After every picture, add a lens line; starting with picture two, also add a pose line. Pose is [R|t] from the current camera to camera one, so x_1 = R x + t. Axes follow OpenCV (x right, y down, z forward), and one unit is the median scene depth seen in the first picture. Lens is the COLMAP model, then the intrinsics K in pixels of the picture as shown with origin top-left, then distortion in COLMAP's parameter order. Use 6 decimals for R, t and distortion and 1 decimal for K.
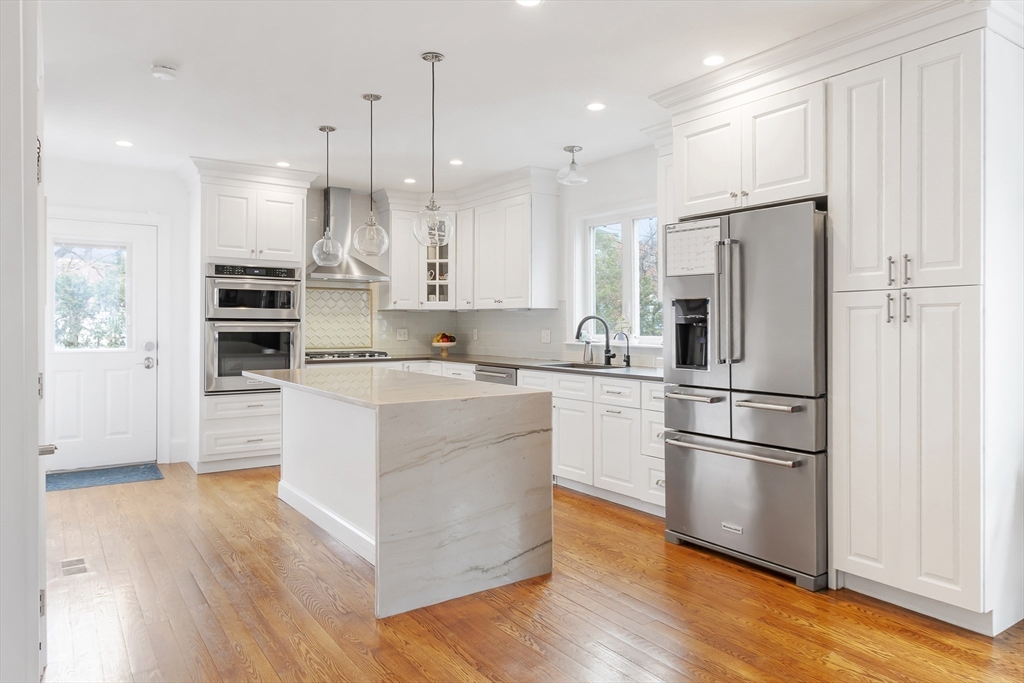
lens RADIAL K [[674.4, 0, 510.0], [0, 674.4, 333.7], [0, 0, 1]] dist [-0.001464, 0.000078]
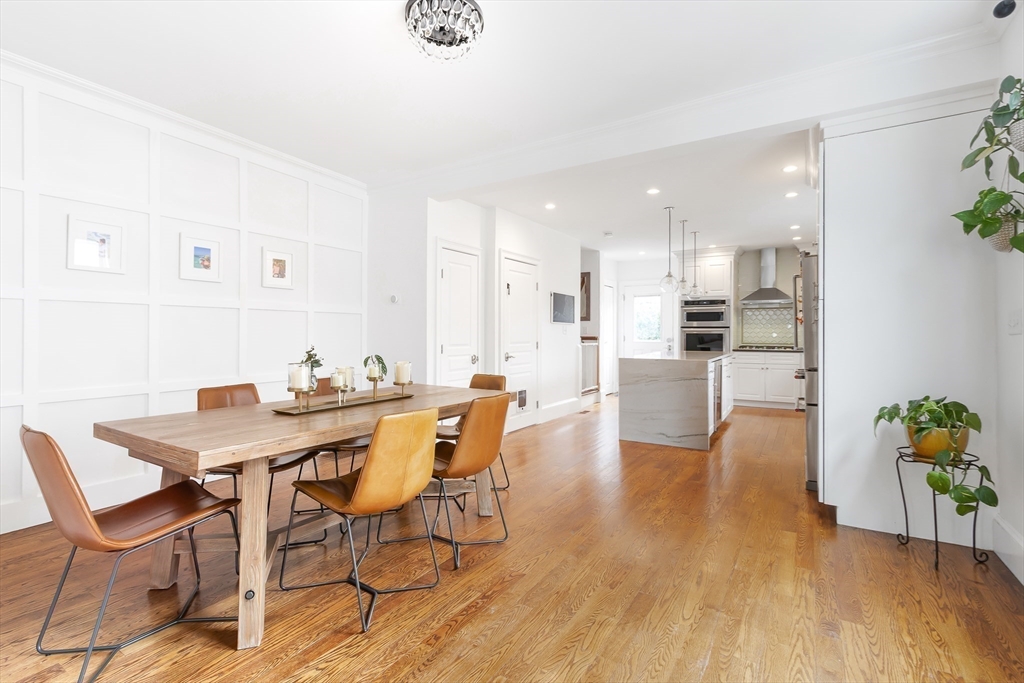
lens RADIAL K [[471.4, 0, 506.8], [0, 471.4, 333.1], [0, 0, 1]] dist [0.001143, 0.000012]
pose [[0.391398, 0.000254, -0.920222, 0.646495], [-0.011303, 0.999926, -0.004531, 0.008864], [0.920152, 0.012175, 0.391372, -0.064526]]
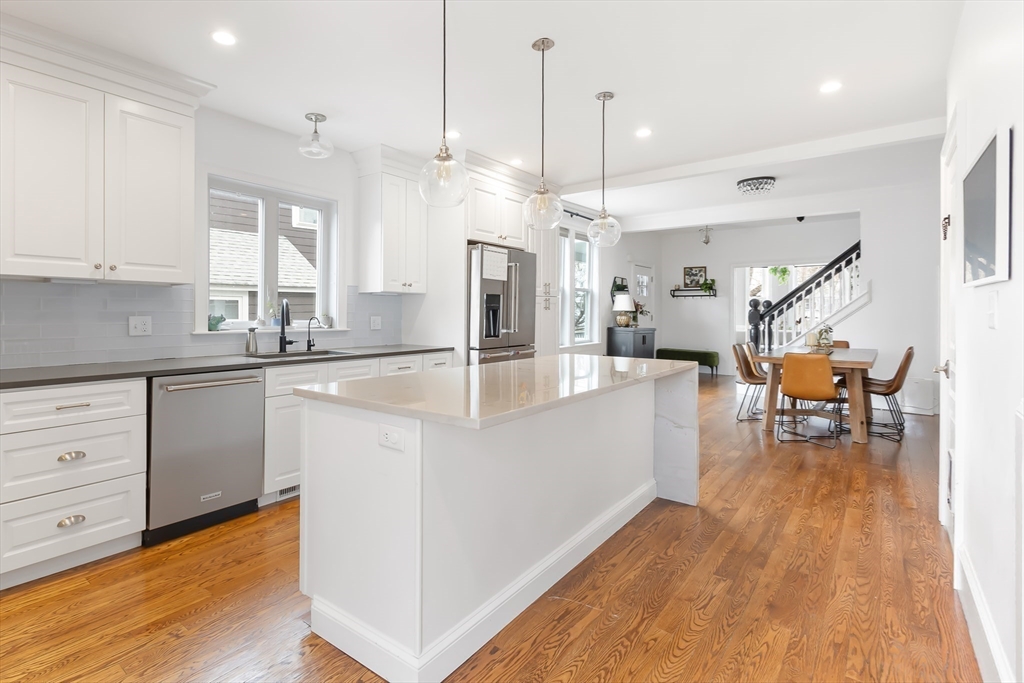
lens RADIAL K [[507.0, 0, 472.7], [0, 507.0, 310.1], [0, 0, 1]] dist [0.003935, 0.000330]
pose [[-0.285053, -0.001210, 0.958511, -0.547796], [0.007700, 0.999964, 0.003552, -0.011712], [-0.958481, 0.008393, -0.285033, 0.863210]]
